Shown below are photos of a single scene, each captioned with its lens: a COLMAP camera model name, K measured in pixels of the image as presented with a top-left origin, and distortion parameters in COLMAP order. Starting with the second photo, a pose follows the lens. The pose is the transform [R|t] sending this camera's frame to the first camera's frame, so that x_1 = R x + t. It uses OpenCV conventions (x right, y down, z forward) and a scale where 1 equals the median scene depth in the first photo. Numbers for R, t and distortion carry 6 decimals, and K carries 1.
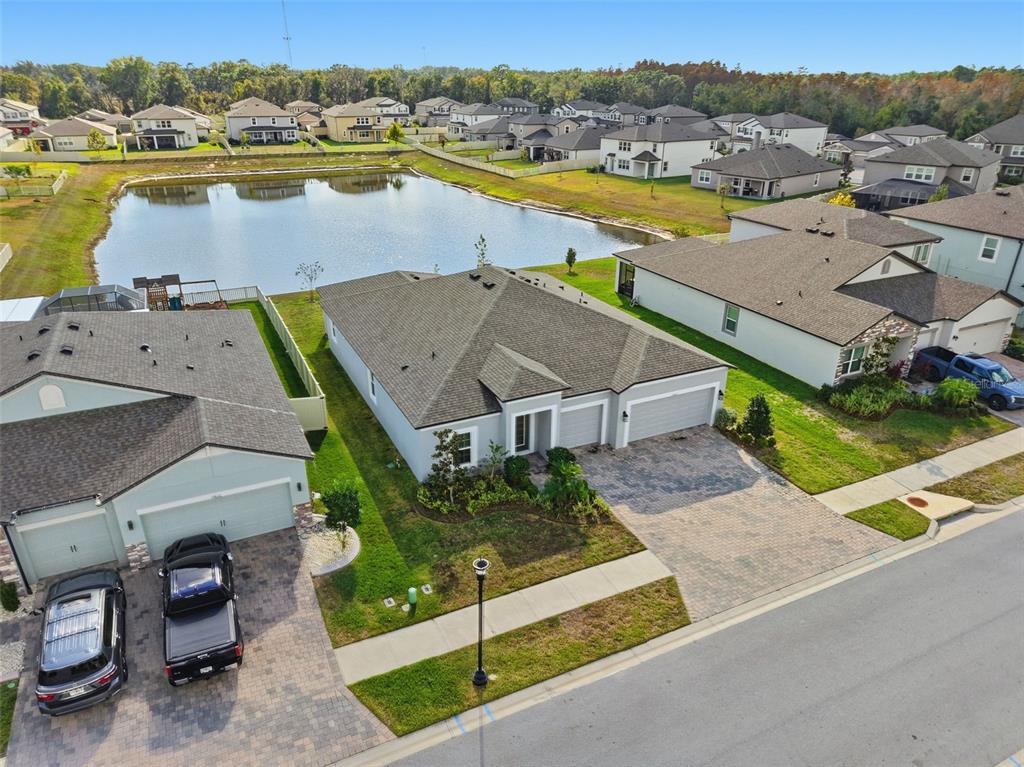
lens RADIAL K [[683.8, 0, 510.7], [0, 683.8, 390.5], [0, 0, 1]] dist [0.020232, -0.017851]
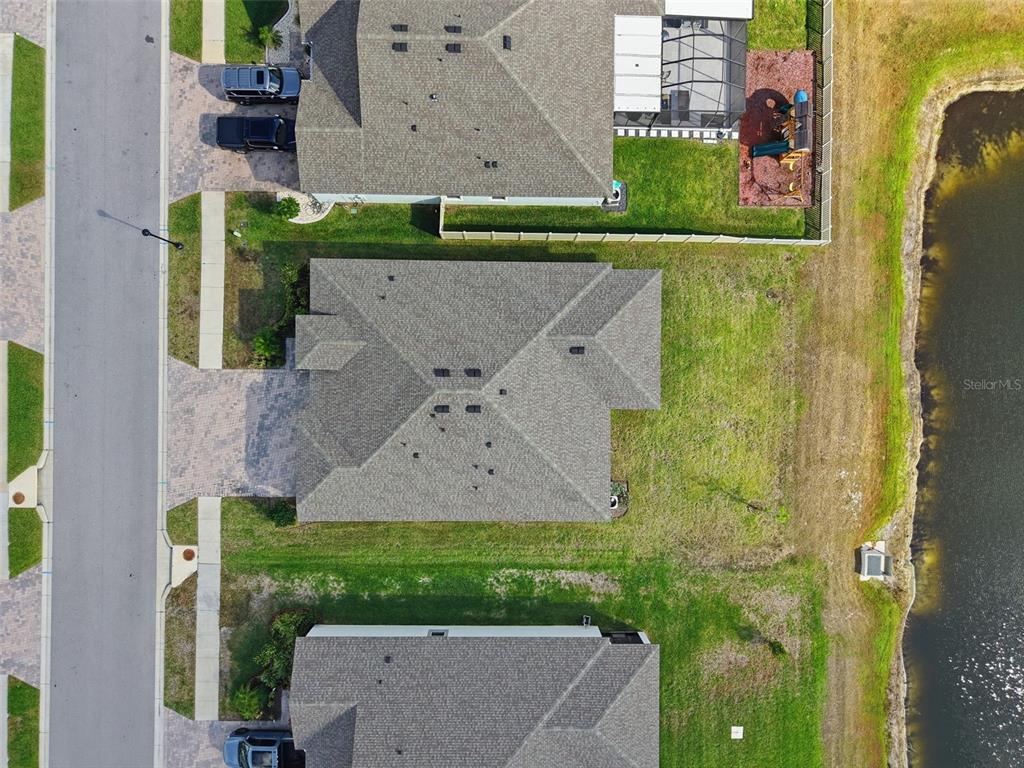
lens RADIAL K [[683.8, 0, 516.1], [0, 683.8, 382.8], [0, 0, 1]] dist [0.020232, -0.017851]
pose [[-0.441412, 0.897133, -0.017528, -0.047392], [-0.391798, -0.175127, 0.903230, -1.118969], [0.807248, 0.405565, 0.428798, 0.584765]]
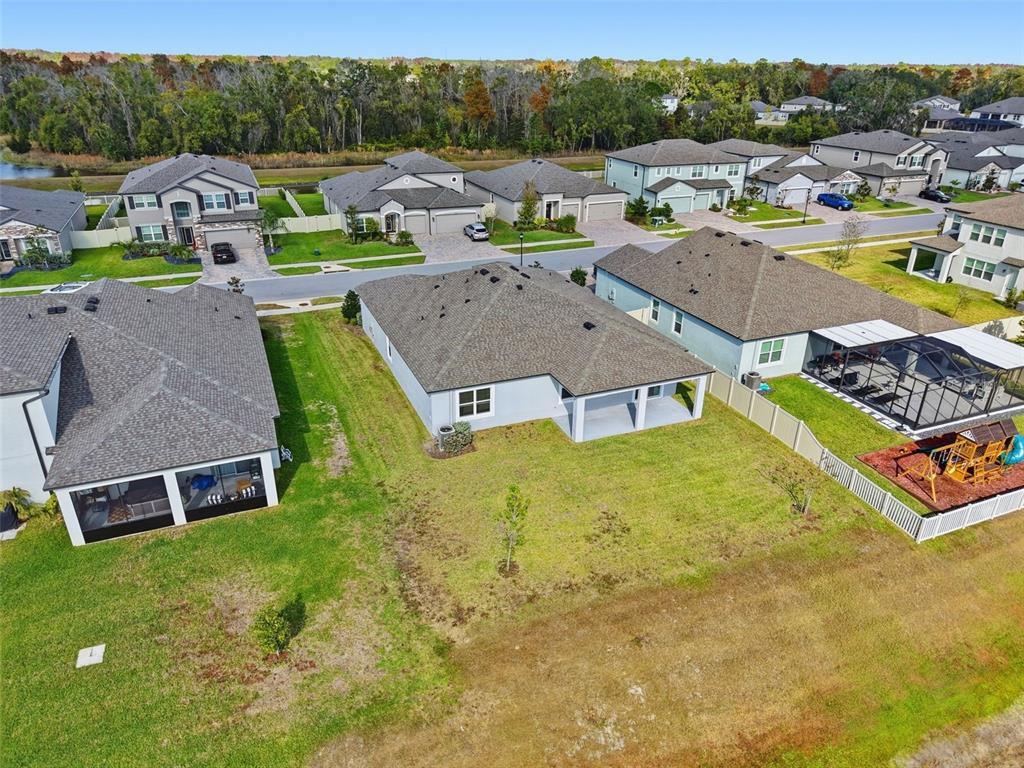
lens RADIAL K [[683.8, 0, 513.3], [0, 683.8, 378.9], [0, 0, 1]] dist [0.020232, -0.017851]
pose [[-0.998378, -0.039396, 0.041101, -0.084125], [0.005584, 0.650680, 0.759332, -0.920871], [-0.056658, 0.758330, -0.649404, 1.843317]]
